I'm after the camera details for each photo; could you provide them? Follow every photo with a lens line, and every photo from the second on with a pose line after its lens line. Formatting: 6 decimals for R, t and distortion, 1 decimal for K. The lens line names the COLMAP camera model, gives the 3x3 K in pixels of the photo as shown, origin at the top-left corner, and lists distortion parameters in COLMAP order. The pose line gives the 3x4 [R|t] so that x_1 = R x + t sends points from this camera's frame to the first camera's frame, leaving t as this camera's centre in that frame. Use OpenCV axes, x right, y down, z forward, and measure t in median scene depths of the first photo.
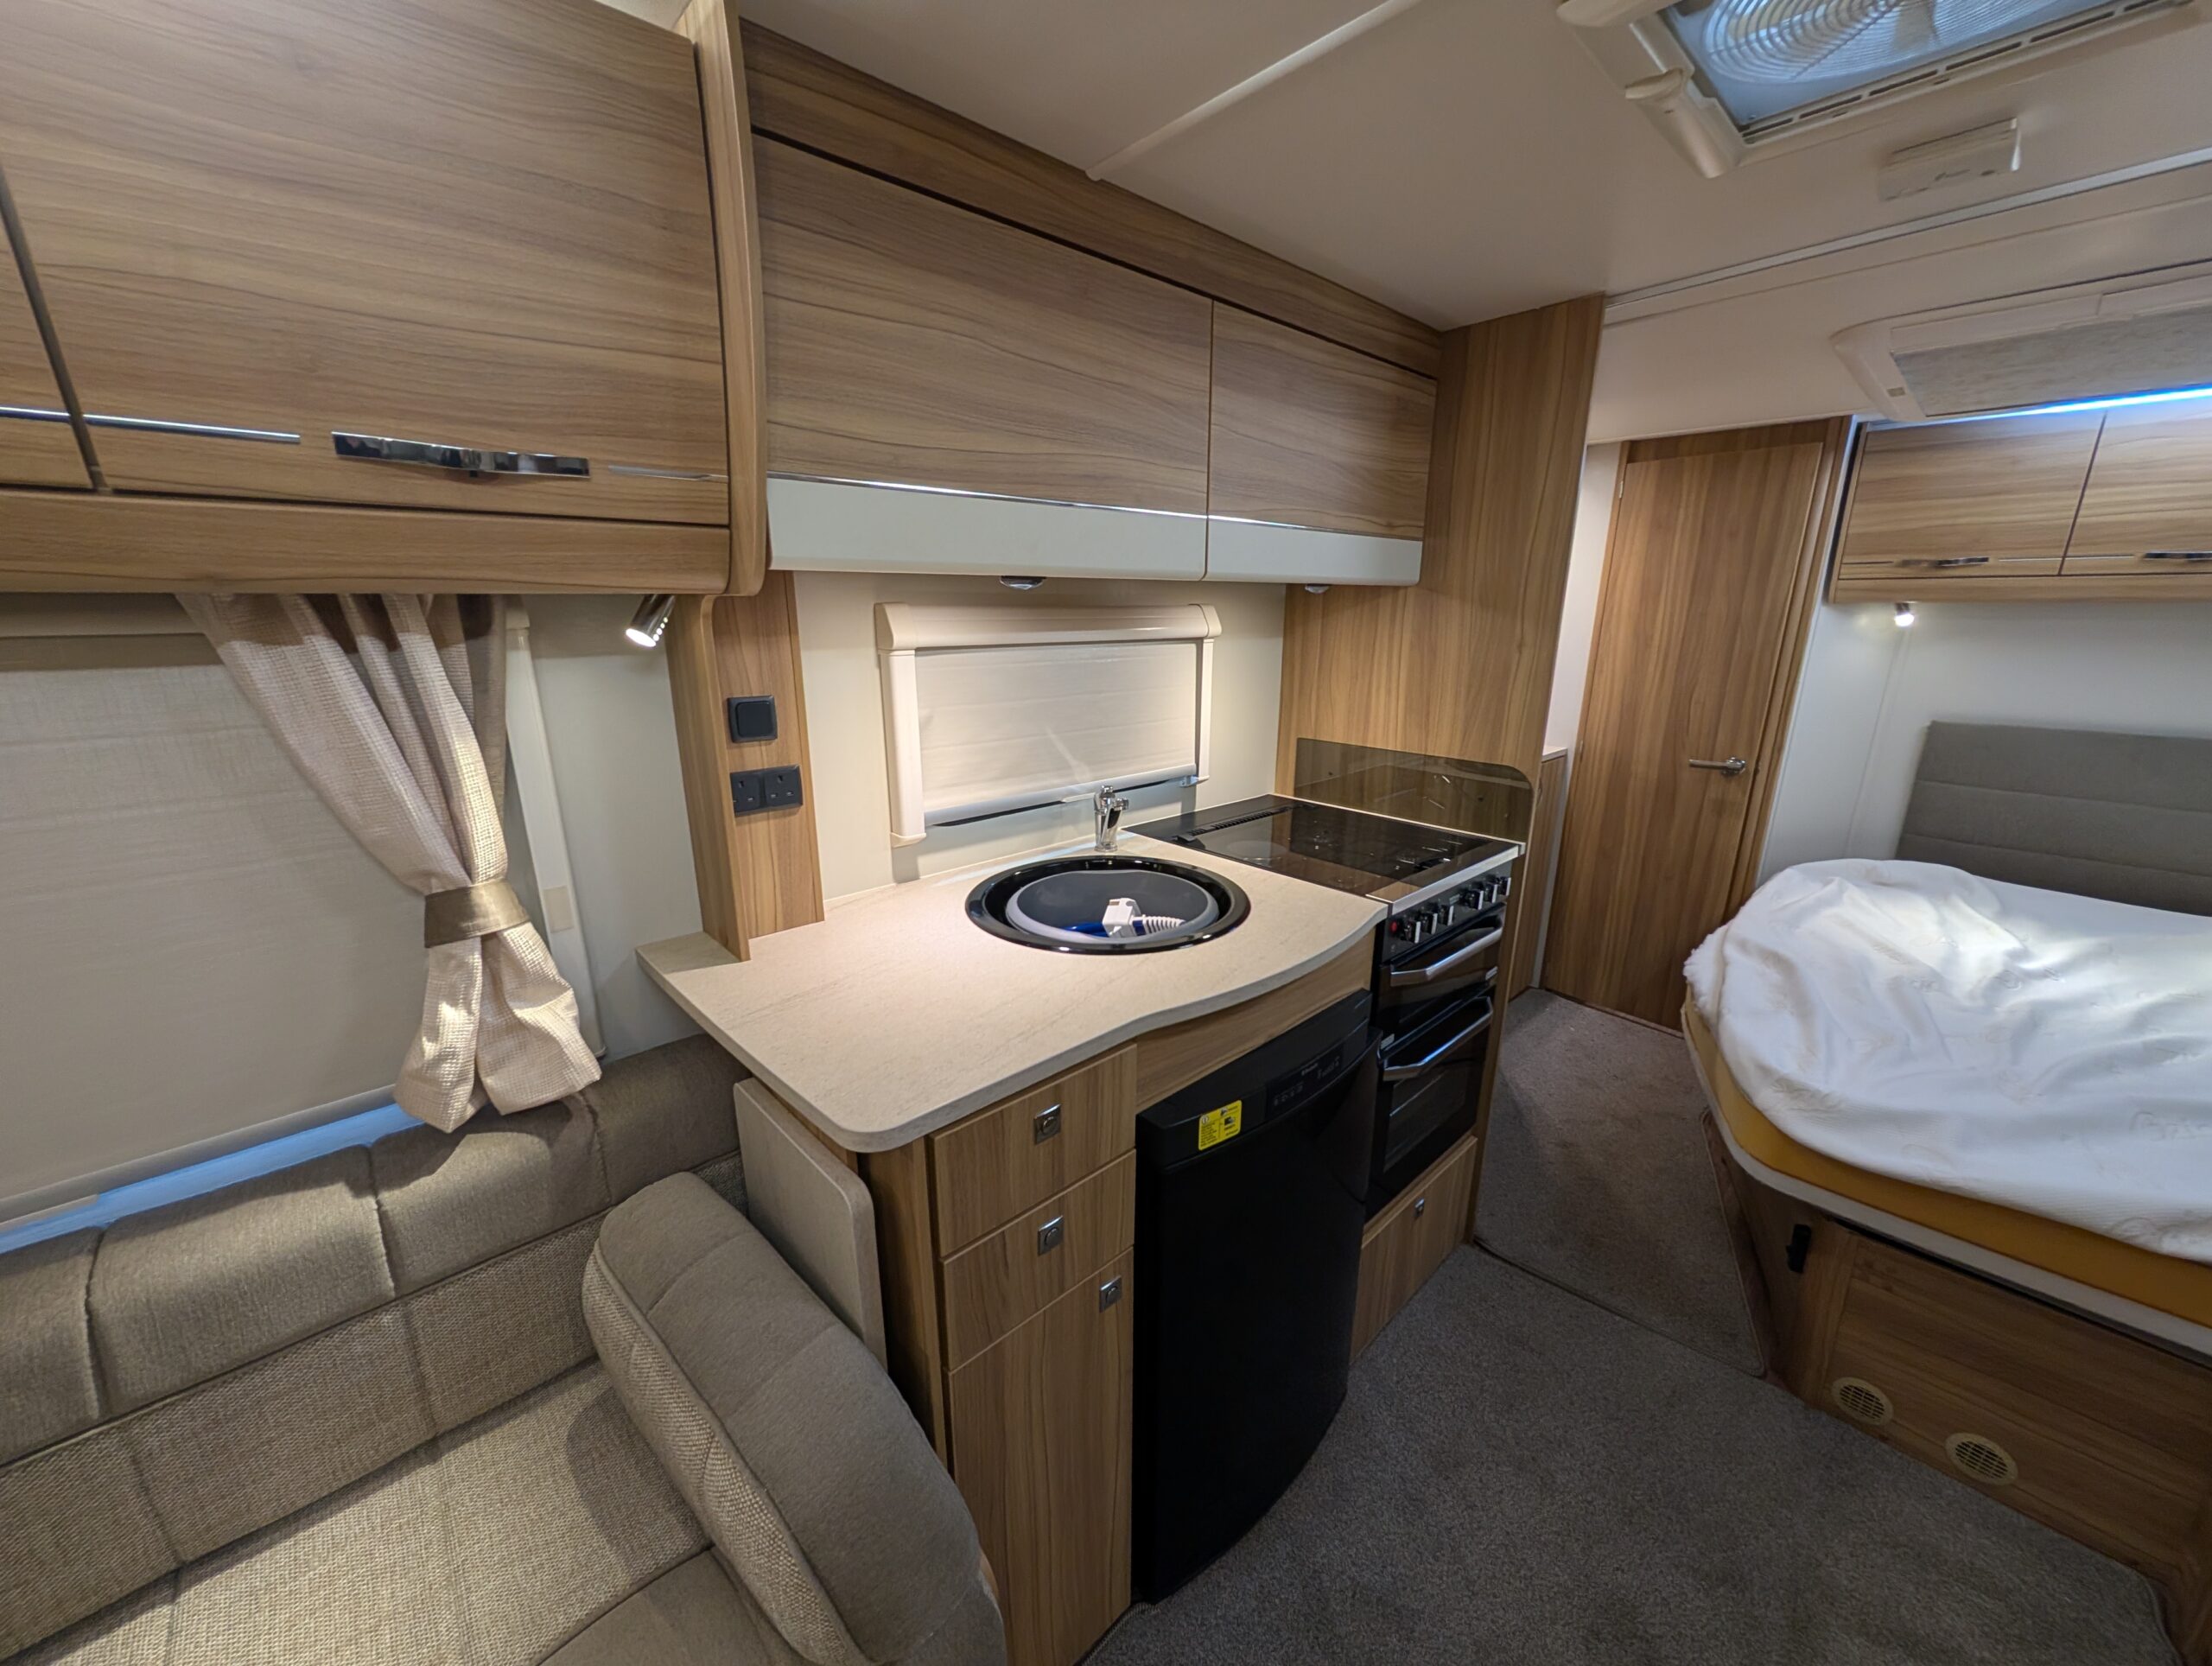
lens RADIAL K [[833.0, 0, 1106.0], [0, 833.0, 833.0], [0, 0, 1]] dist [-0.000325, 0.000463]
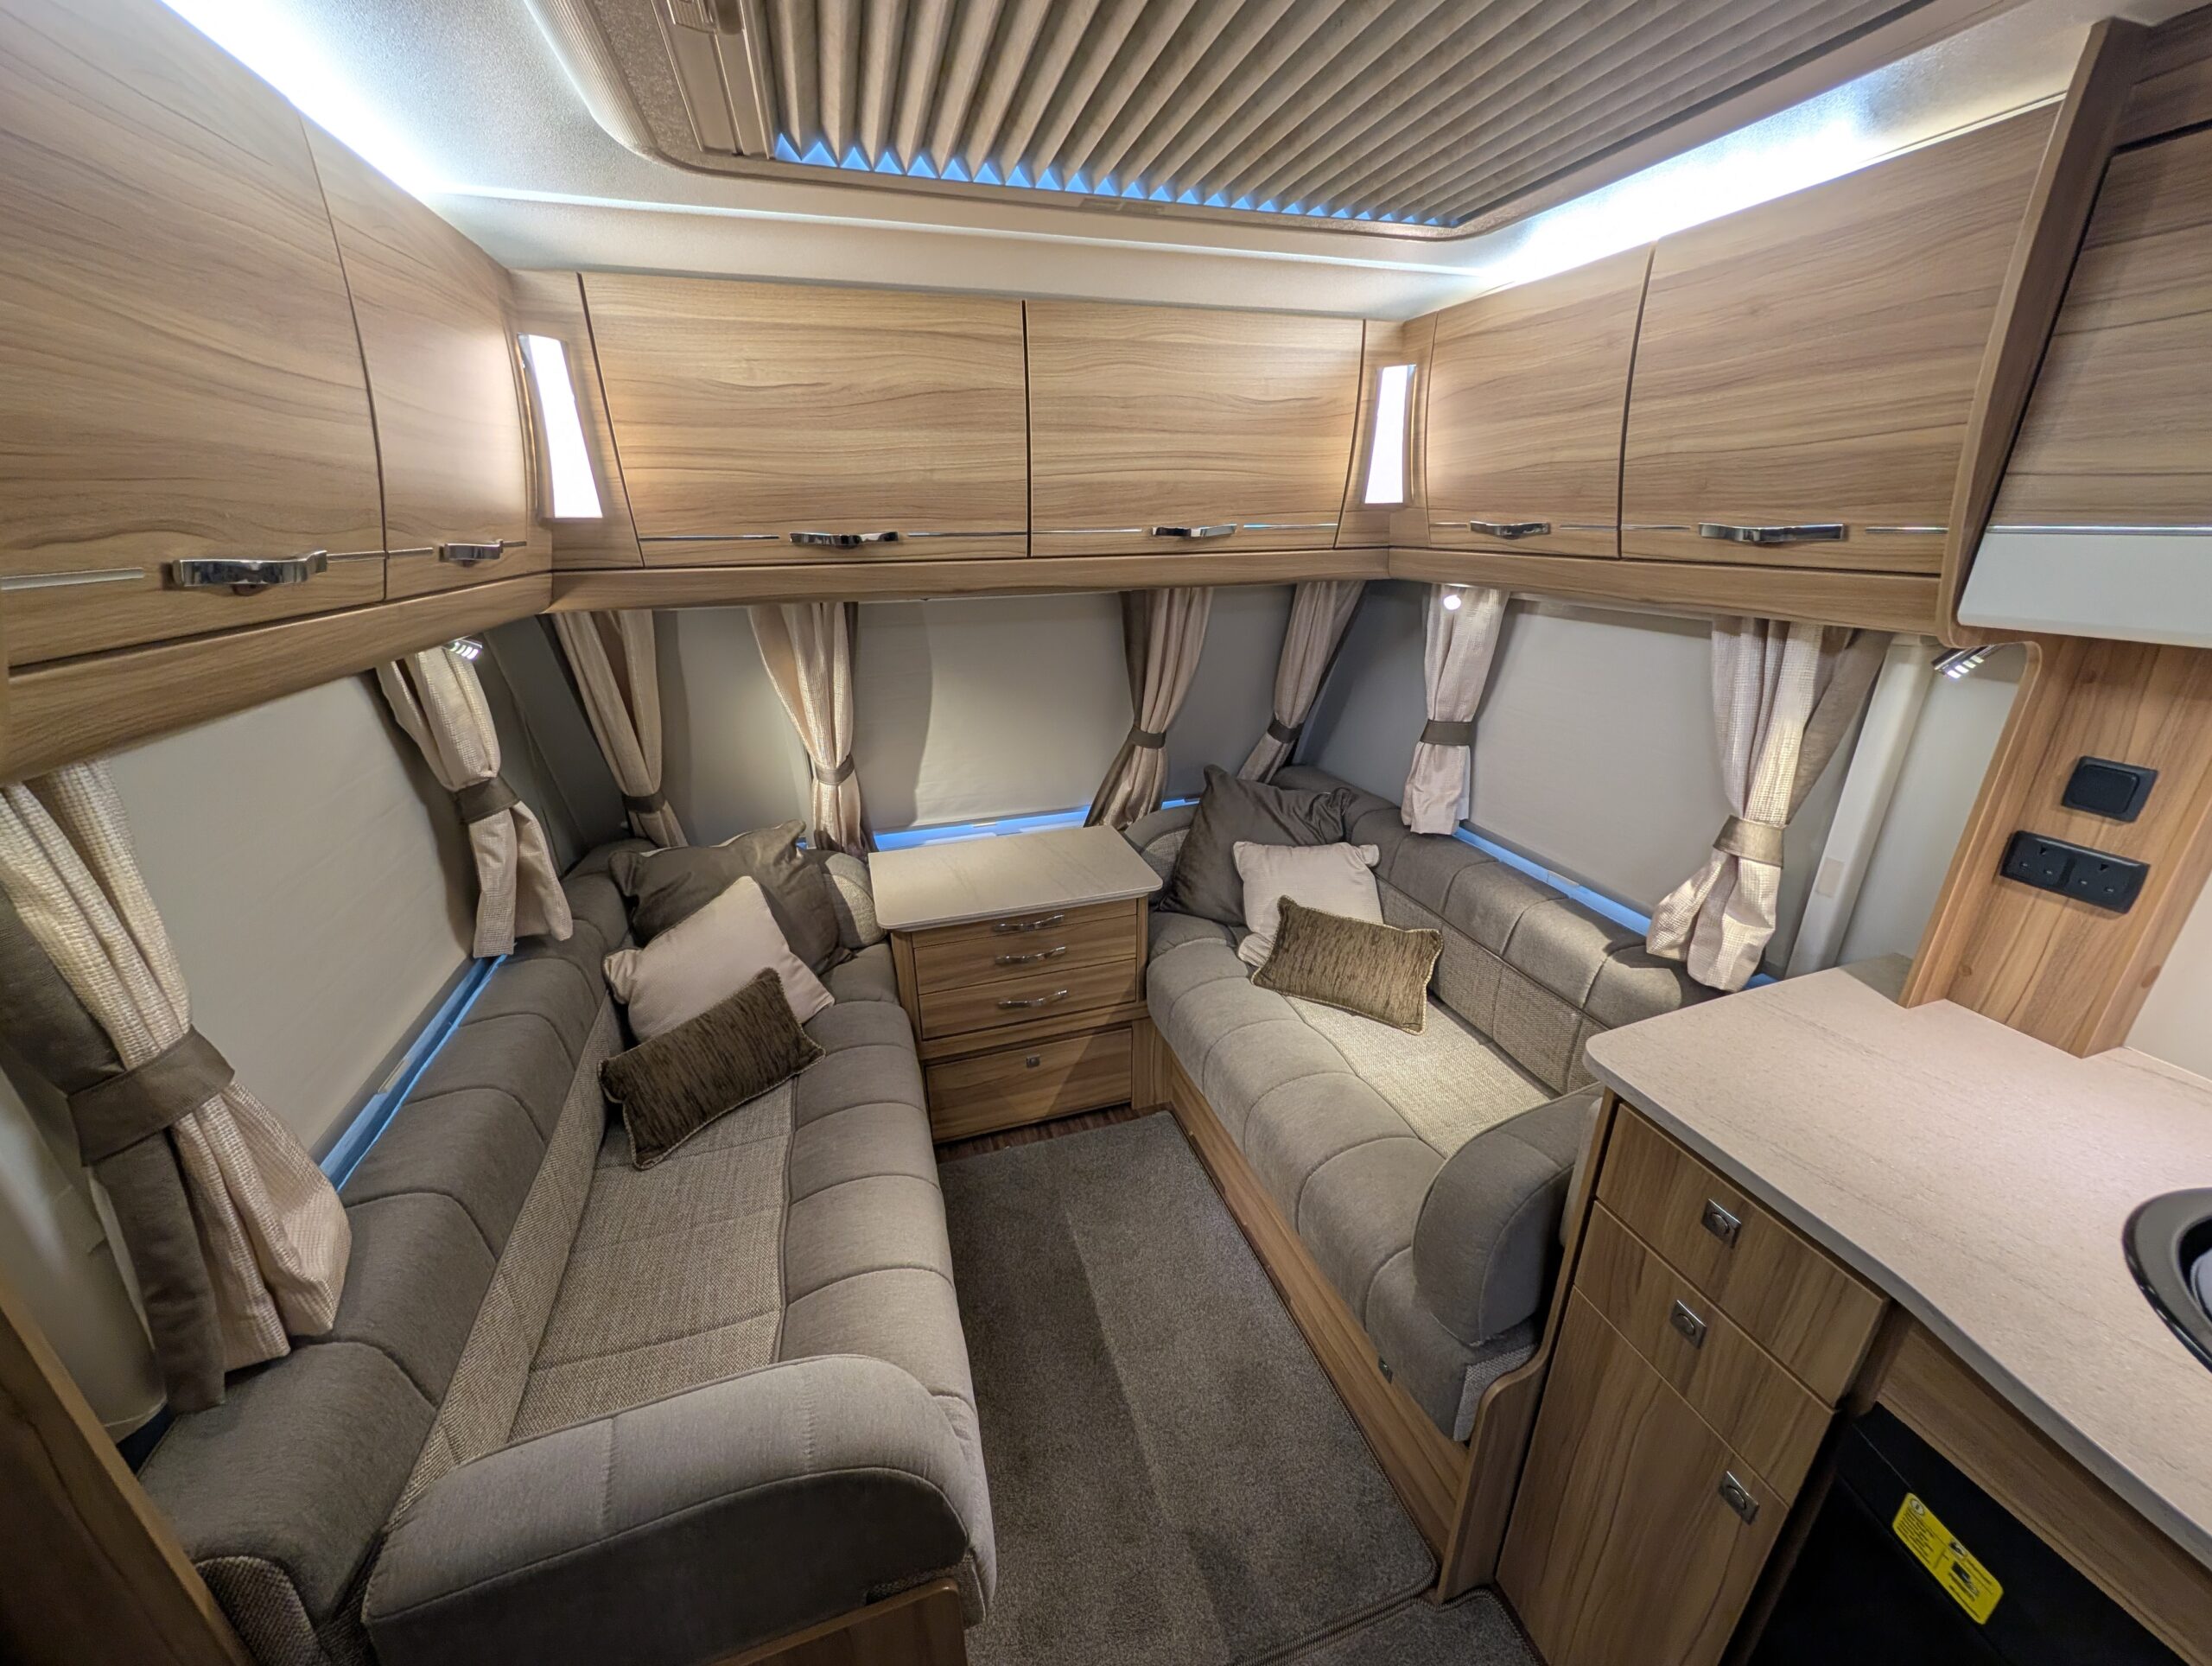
lens RADIAL K [[833.0, 0, 1106.0], [0, 833.0, 833.0], [0, 0, 1]] dist [-0.000325, 0.000463]
pose [[-0.423937, 0.329292, -0.843709, 0.399601], [-0.230206, 0.861791, 0.452020, -0.138018], [0.875947, 0.385855, -0.289540, 0.218383]]
